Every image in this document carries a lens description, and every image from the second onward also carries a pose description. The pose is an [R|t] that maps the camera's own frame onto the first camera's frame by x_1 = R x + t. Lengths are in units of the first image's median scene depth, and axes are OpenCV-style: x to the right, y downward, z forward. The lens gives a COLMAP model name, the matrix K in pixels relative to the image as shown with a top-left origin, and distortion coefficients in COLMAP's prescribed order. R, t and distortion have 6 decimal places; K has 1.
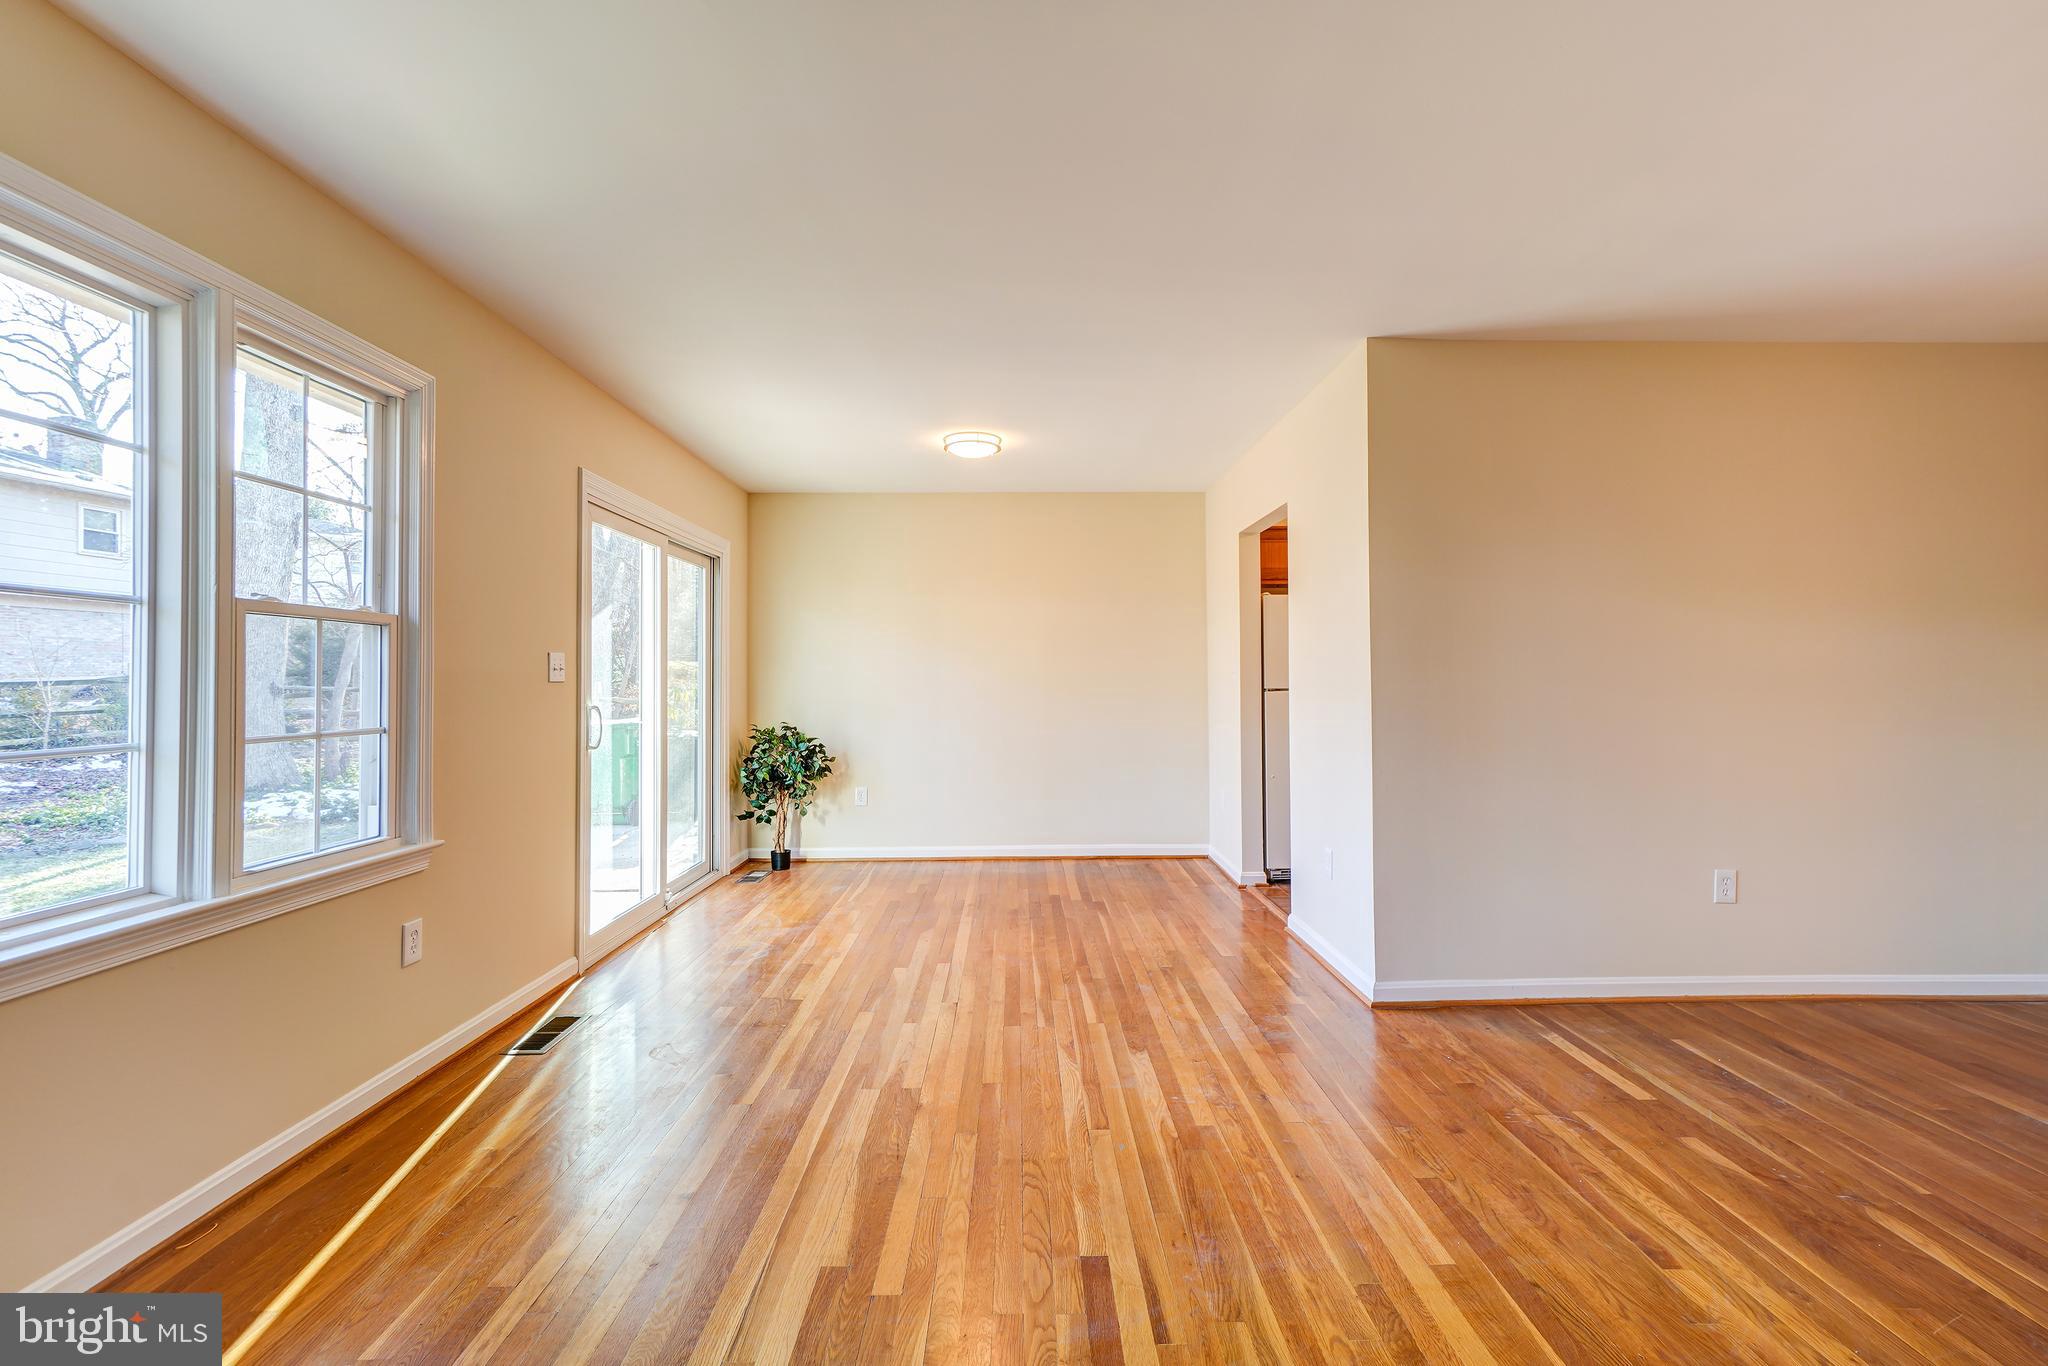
lens RADIAL K [[892.4, 0, 1034.4], [0, 892.4, 669.6], [0, 0, 1]] dist [-0.011486, 0.010475]
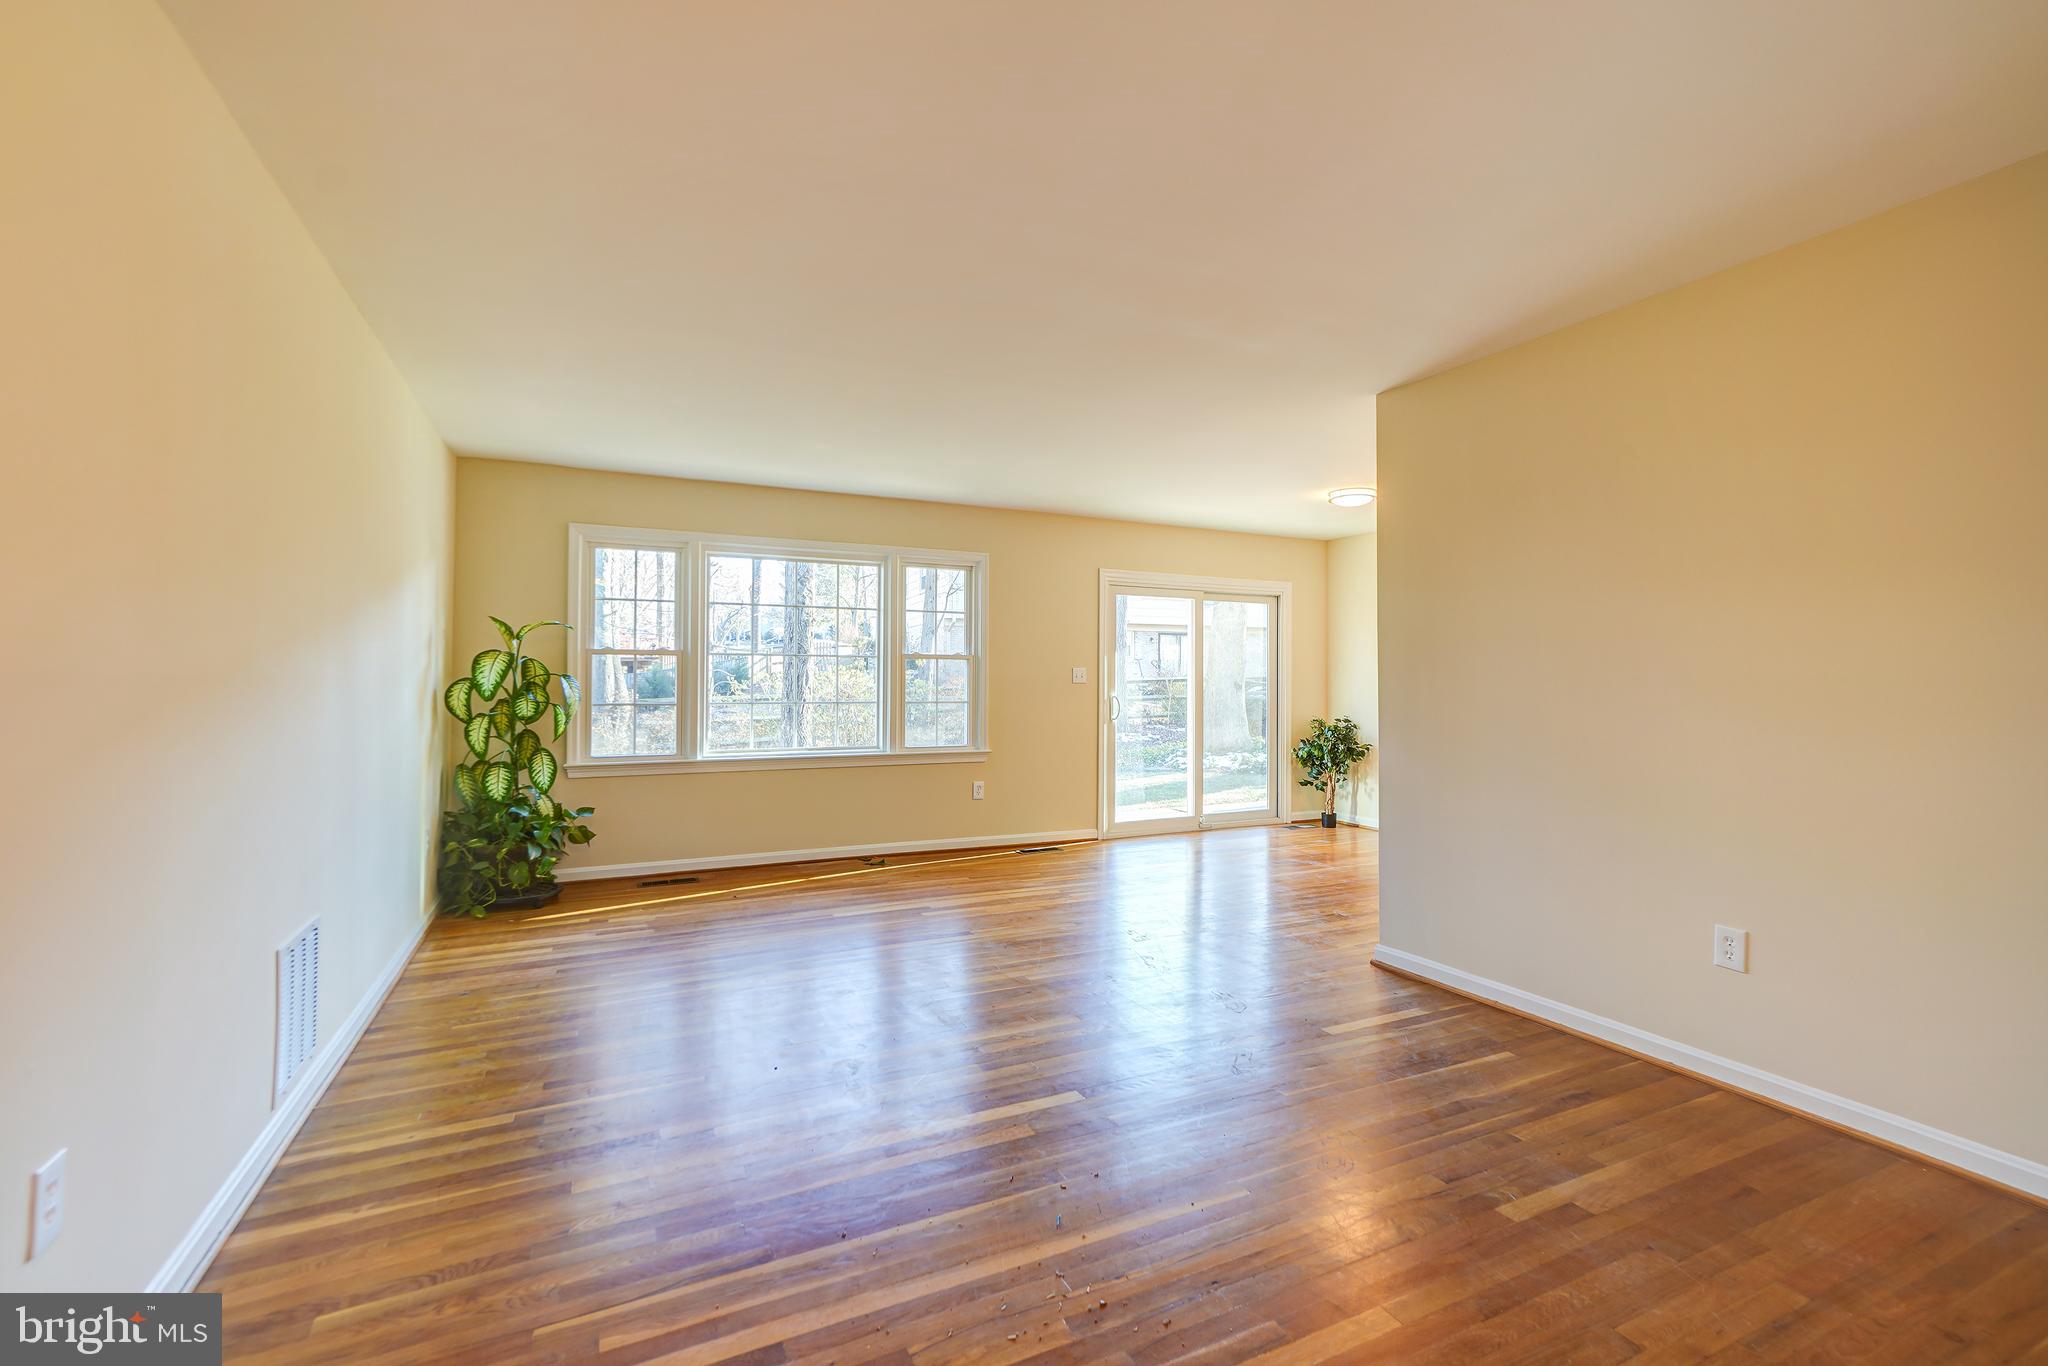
lens RADIAL K [[892.4, 0, 1034.4], [0, 892.4, 669.6], [0, 0, 1]] dist [-0.011486, 0.010475]
pose [[0.418536, -0.007623, -0.908168, 1.137549], [0.007070, 0.999962, -0.005135, -0.006197], [0.908172, -0.004272, 0.418574, 0.090612]]
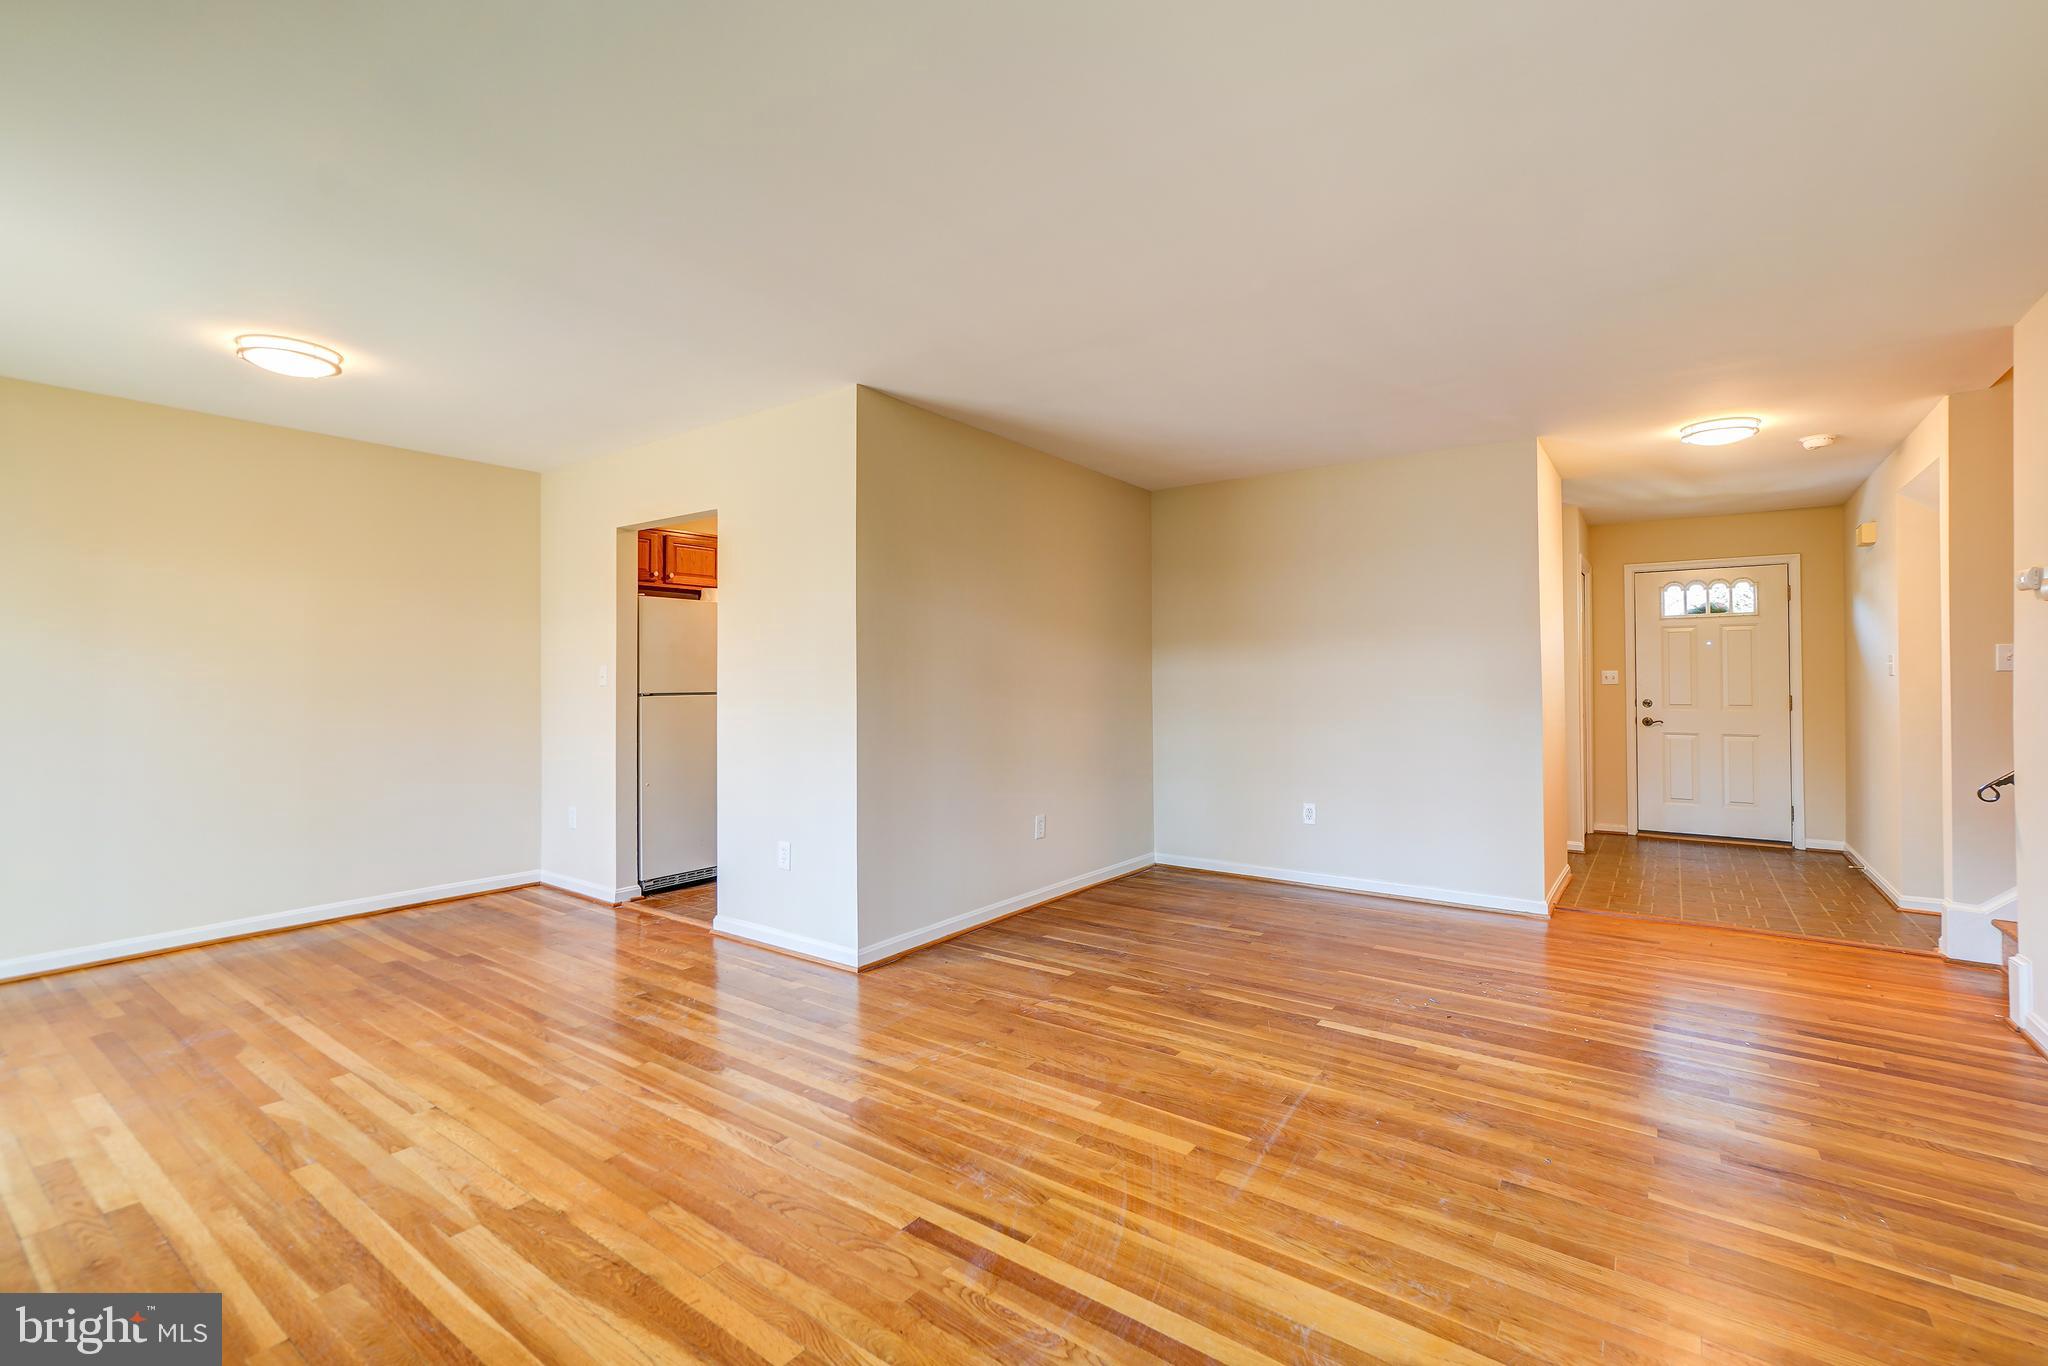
lens RADIAL K [[892.4, 0, 1034.4], [0, 892.4, 669.6], [0, 0, 1]] dist [-0.011486, 0.010475]
pose [[0.605360, 0.012643, 0.795851, -0.356515], [-0.009741, 0.999917, -0.008475, -0.000438], [-0.795892, -0.002622, 0.605433, 0.117849]]
